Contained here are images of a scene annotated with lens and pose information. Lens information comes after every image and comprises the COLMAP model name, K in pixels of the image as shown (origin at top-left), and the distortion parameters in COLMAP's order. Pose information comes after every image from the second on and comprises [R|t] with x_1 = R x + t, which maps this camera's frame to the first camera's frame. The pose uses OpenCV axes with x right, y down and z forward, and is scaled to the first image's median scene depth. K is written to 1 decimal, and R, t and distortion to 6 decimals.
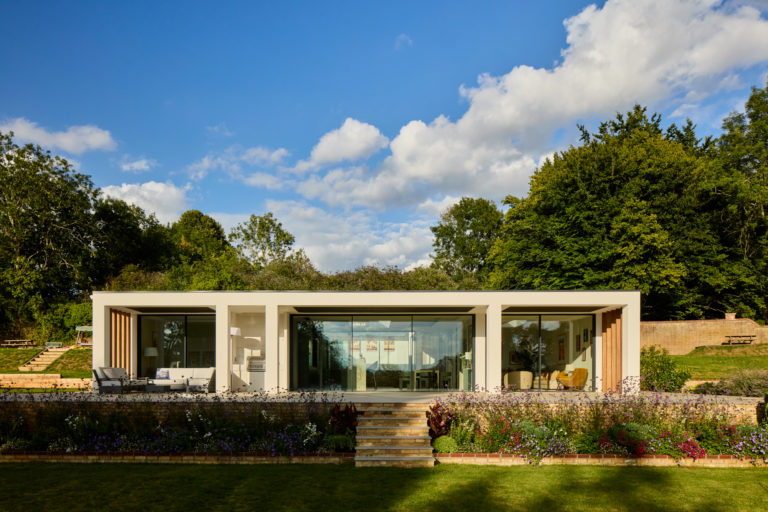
lens RADIAL K [[516.6, 0, 360.3], [0, 516.6, 369.4], [0, 0, 1]] dist [-0.006308, 0.012380]
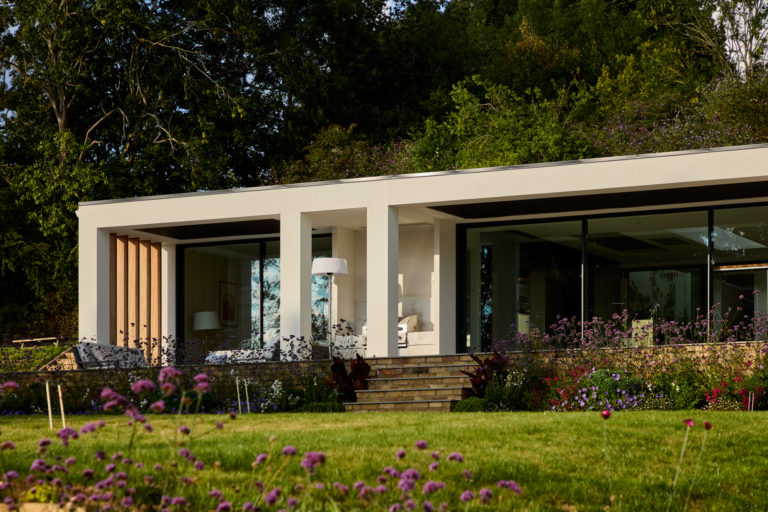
lens RADIAL K [[2028.2, 0, 388.8], [0, 2028.2, 258.6], [0, 0, 1]] dist [0.170709, 0.000000]
pose [[0.894882, -0.054033, -0.443019, 0.239223], [0.005011, 0.993798, -0.111087, 0.048738], [0.446274, 0.097190, 0.889603, -0.250389]]
